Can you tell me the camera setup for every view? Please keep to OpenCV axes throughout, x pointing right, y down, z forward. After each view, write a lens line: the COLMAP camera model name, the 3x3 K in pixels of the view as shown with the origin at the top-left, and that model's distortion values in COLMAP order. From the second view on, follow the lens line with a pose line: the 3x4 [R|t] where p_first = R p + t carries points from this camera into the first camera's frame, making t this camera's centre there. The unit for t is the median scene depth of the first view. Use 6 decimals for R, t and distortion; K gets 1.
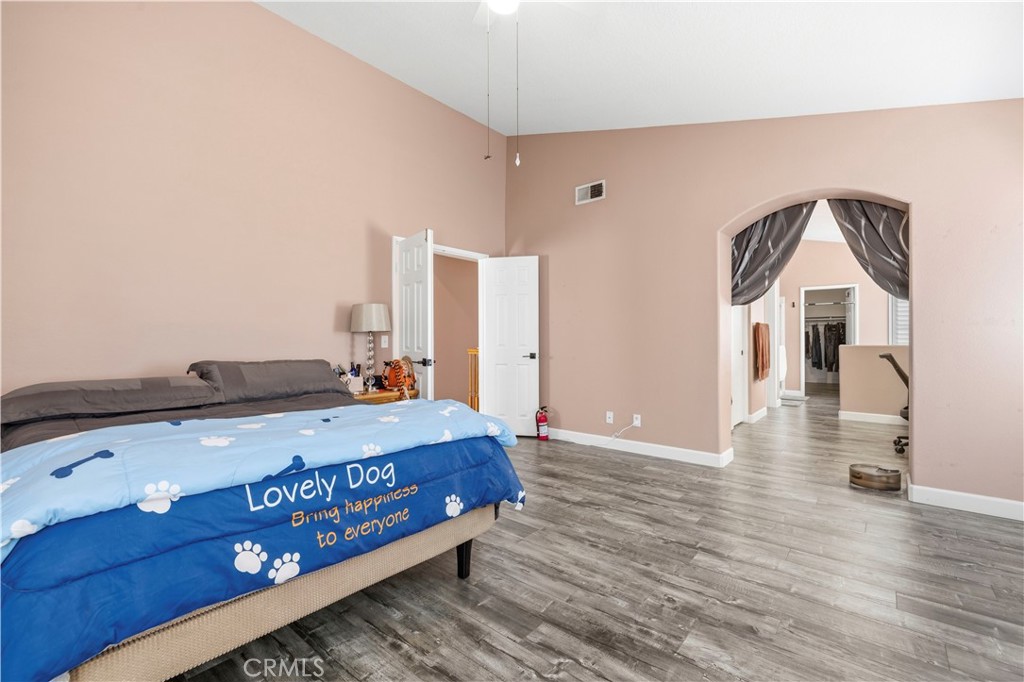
lens RADIAL K [[435.6, 0, 507.8], [0, 435.6, 341.1], [0, 0, 1]] dist [0.000369, 0.000119]
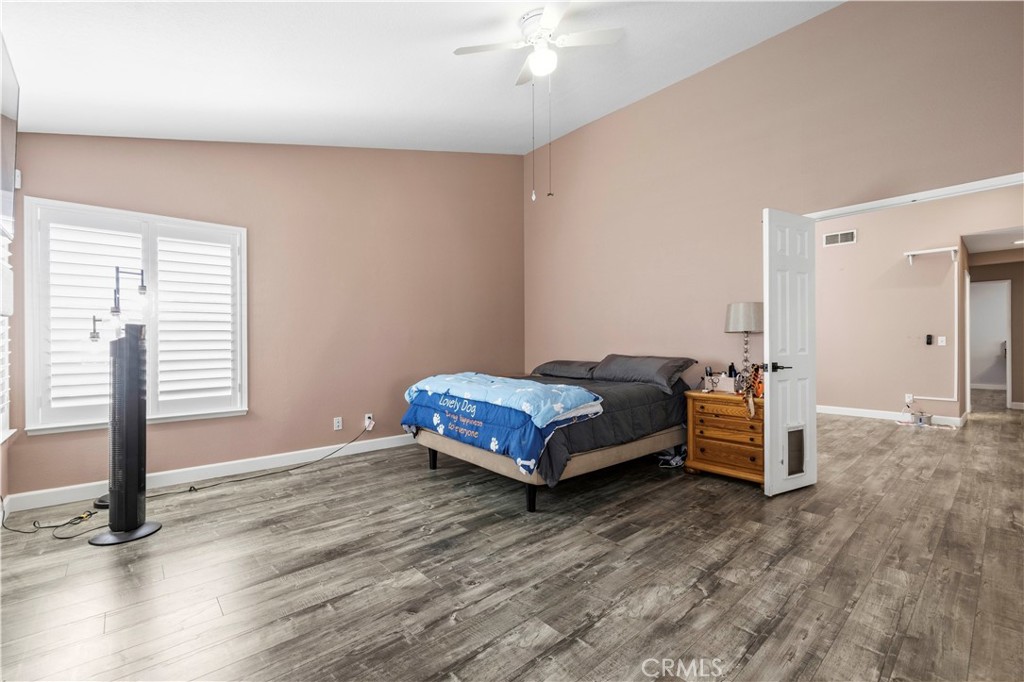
lens RADIAL K [[435.6, 0, 507.8], [0, 435.6, 341.1], [0, 0, 1]] dist [0.000369, 0.000119]
pose [[-0.137252, 0.000118, -0.990536, 1.486868], [0.002679, 0.999996, -0.000252, -0.005505], [0.990533, -0.002688, -0.137251, 1.286315]]
